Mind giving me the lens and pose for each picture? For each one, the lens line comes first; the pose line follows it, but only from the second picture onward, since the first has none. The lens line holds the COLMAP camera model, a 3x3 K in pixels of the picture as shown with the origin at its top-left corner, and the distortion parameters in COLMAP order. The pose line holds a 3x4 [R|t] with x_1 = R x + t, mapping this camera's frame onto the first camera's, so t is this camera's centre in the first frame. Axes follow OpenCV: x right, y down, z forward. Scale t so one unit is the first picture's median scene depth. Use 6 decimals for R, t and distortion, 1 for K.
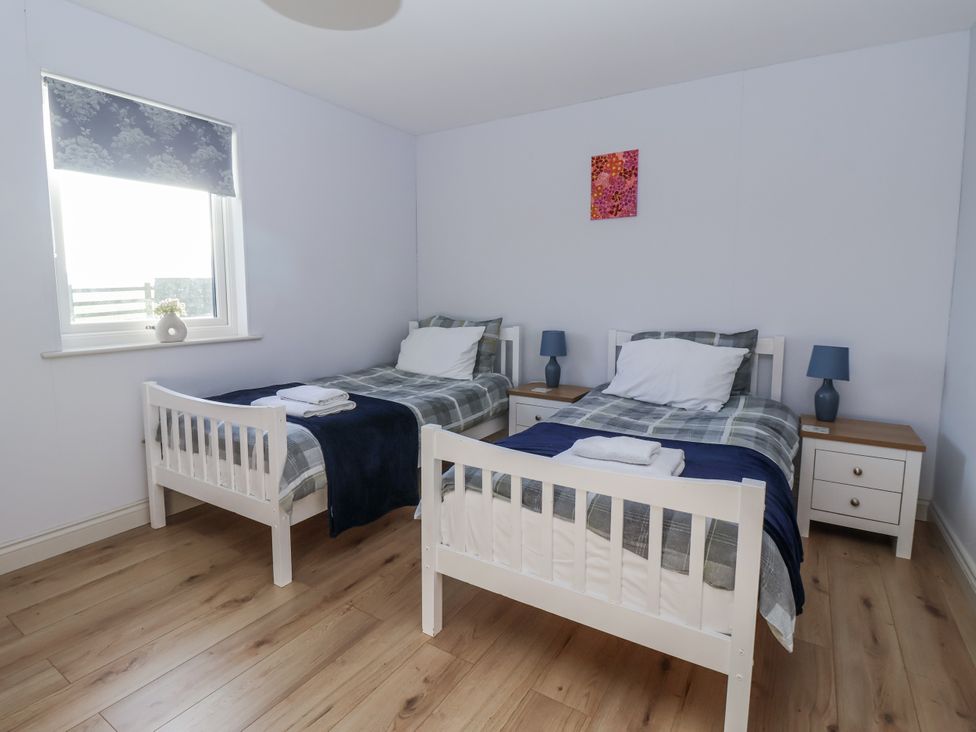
lens RADIAL K [[495.6, 0, 487.5], [0, 495.6, 360.8], [0, 0, 1]] dist [-0.021915, -0.002390]
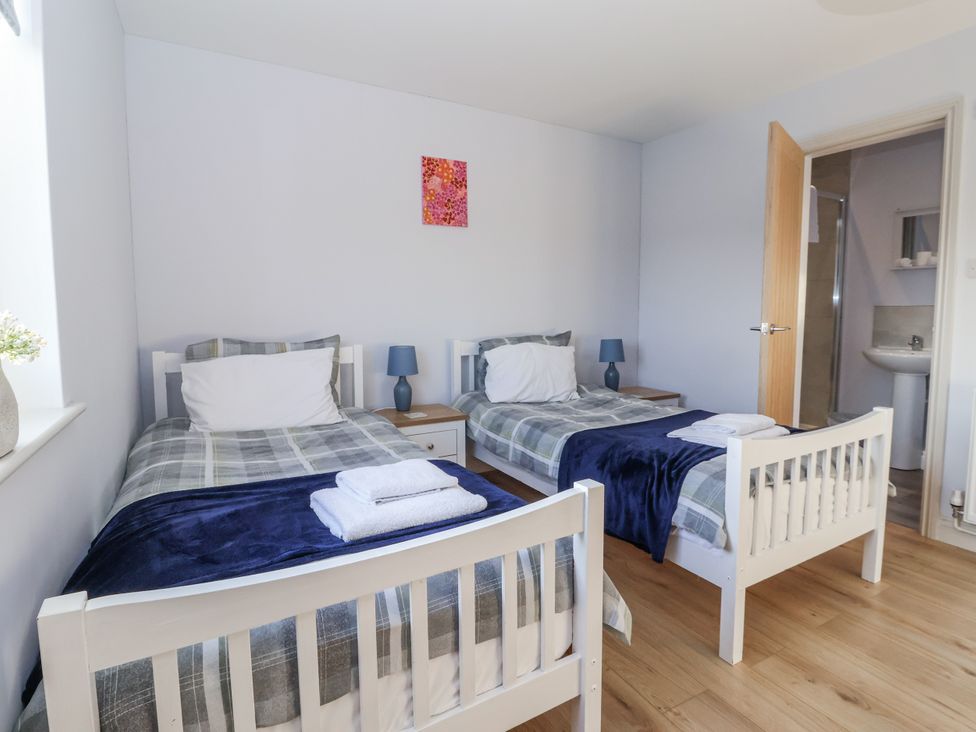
lens RADIAL K [[495.6, 0, 488.8], [0, 495.6, 360.5], [0, 0, 1]] dist [-0.021915, -0.002390]
pose [[0.503839, -0.096256, 0.858417, -0.556978], [0.120999, 0.991838, 0.040198, -0.054001], [-0.855281, 0.083614, 0.511374, 0.446934]]
